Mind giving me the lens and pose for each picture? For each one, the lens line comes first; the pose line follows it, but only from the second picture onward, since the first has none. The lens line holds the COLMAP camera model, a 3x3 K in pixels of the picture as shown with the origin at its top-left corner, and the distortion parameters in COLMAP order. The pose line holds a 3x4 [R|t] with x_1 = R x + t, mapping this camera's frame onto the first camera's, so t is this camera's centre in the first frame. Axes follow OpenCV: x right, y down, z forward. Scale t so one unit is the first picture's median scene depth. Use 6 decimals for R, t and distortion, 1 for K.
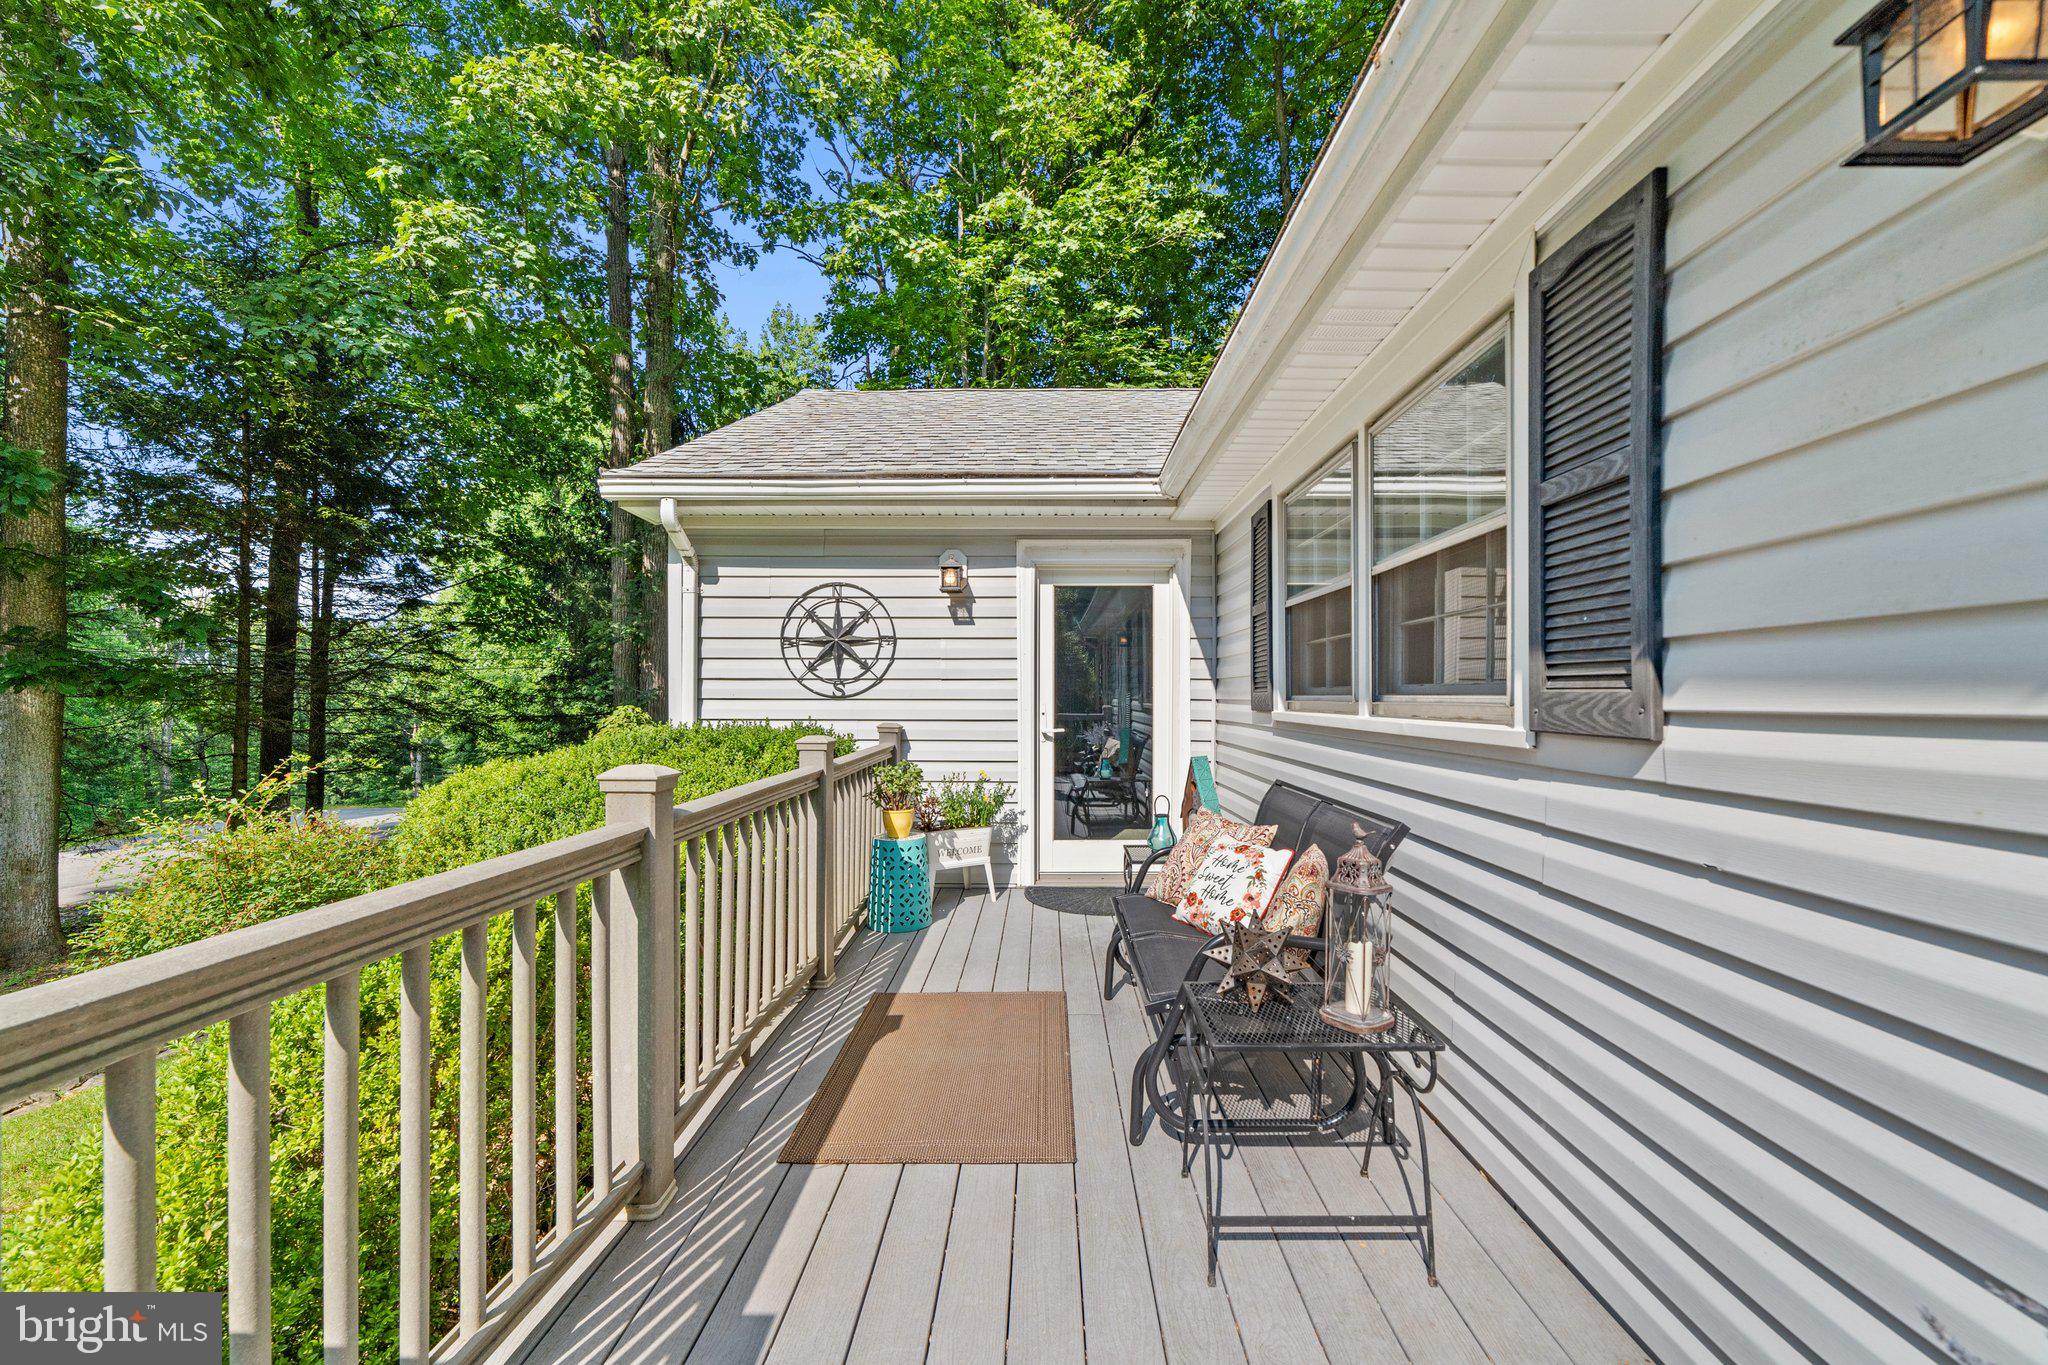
lens RADIAL K [[810.2, 0, 1035.9], [0, 810.2, 690.4], [0, 0, 1]] dist [-0.004499, -0.000143]
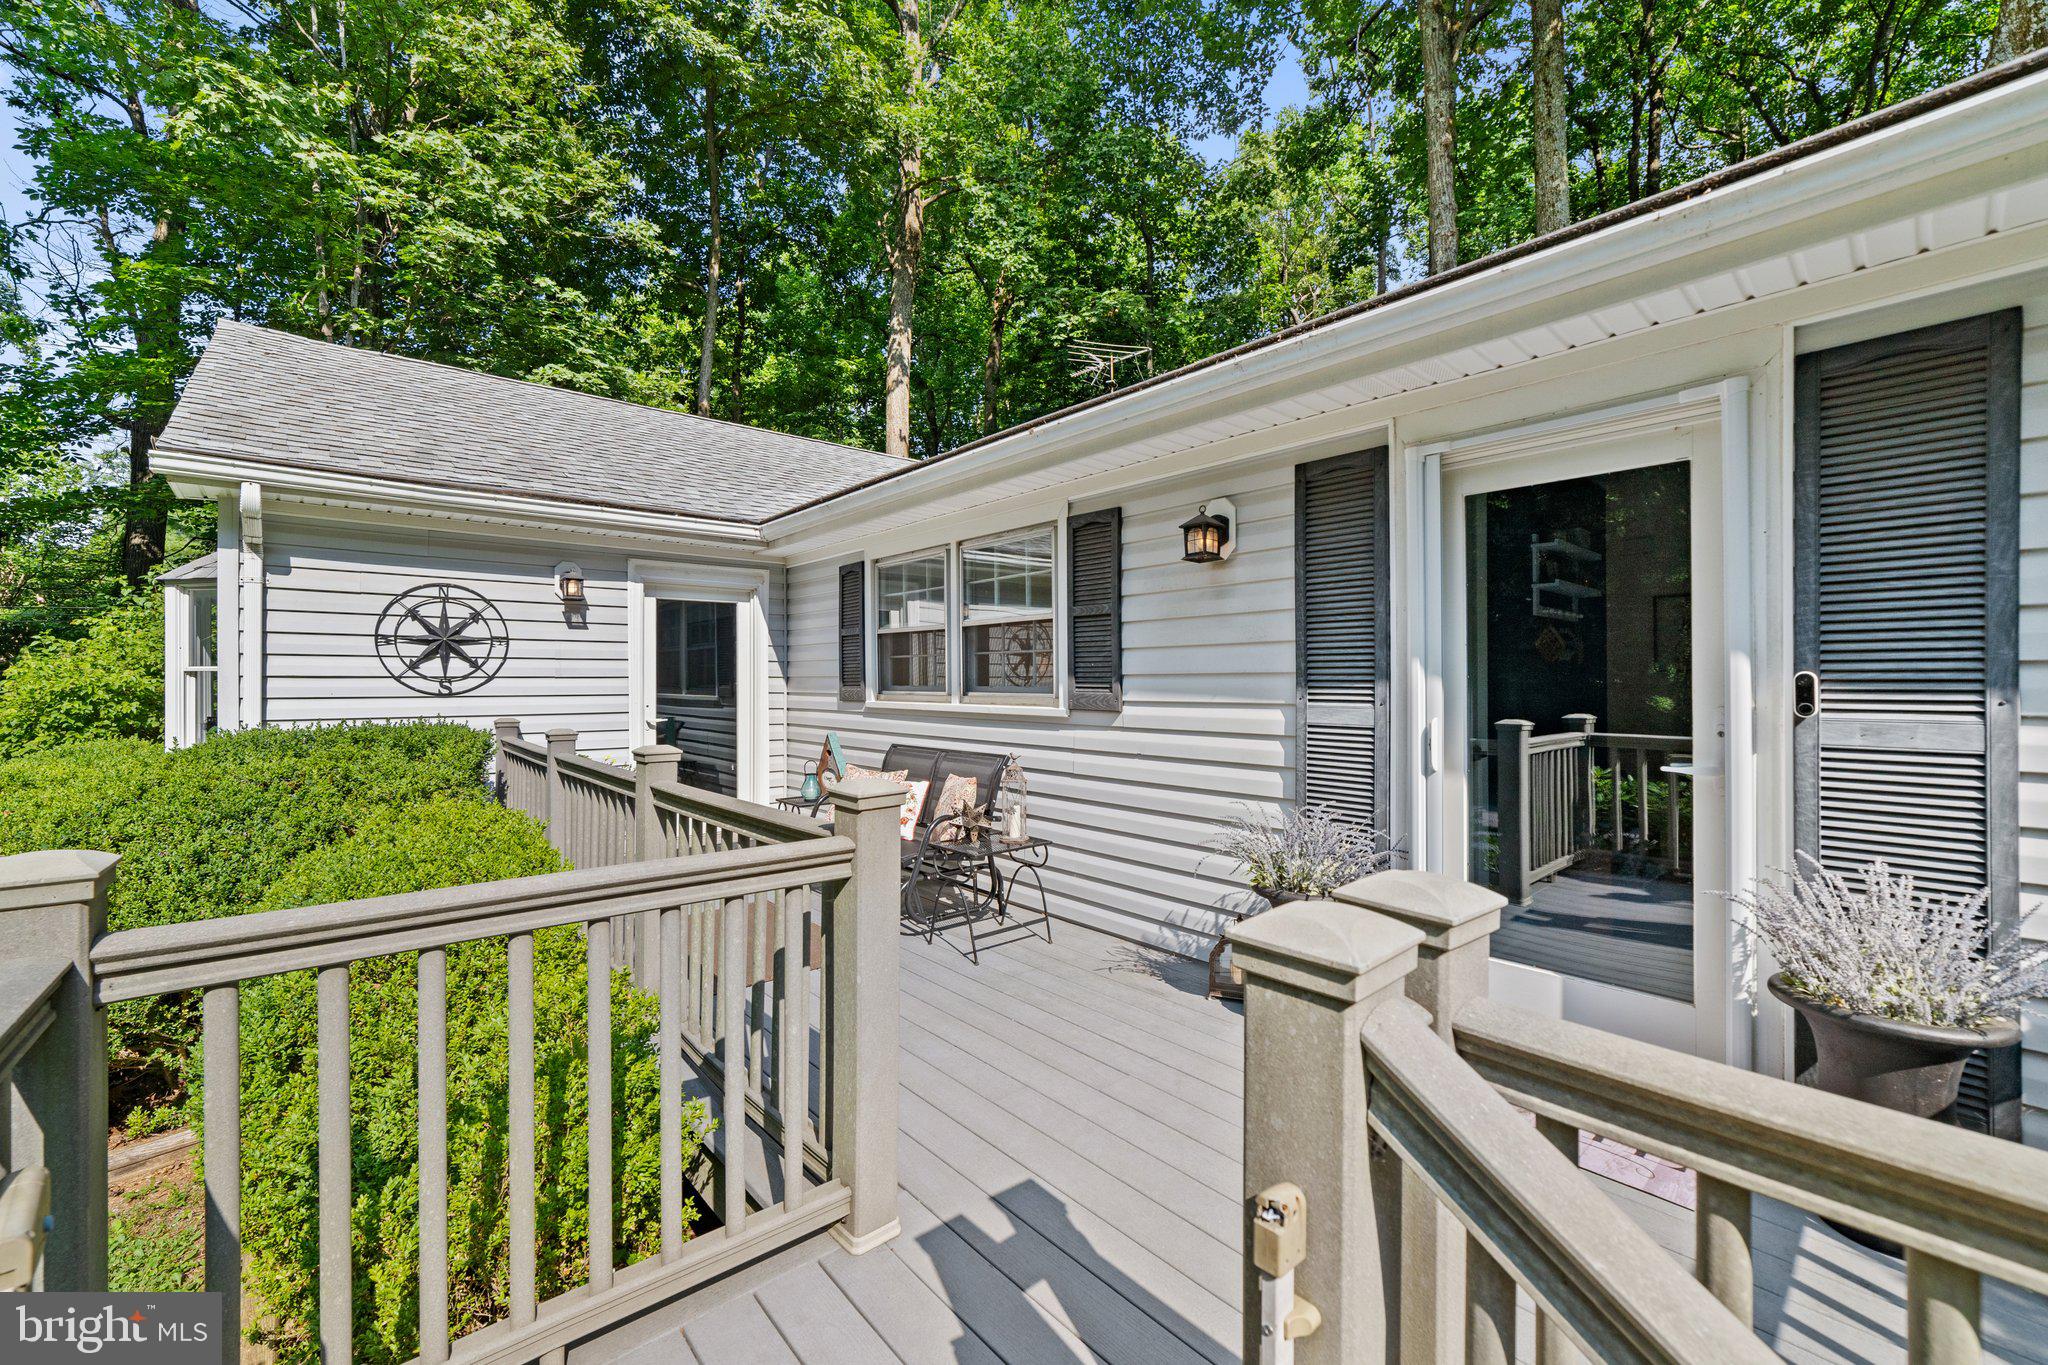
lens RADIAL K [[810.2, 0, 989.0], [0, 810.2, 684.2], [0, 0, 1]] dist [-0.004499, -0.000143]
pose [[0.762676, -0.005379, 0.646758, -0.381598], [-0.001365, 0.999950, 0.009927, -0.016162], [-0.646779, -0.008454, 0.762630, -0.230900]]
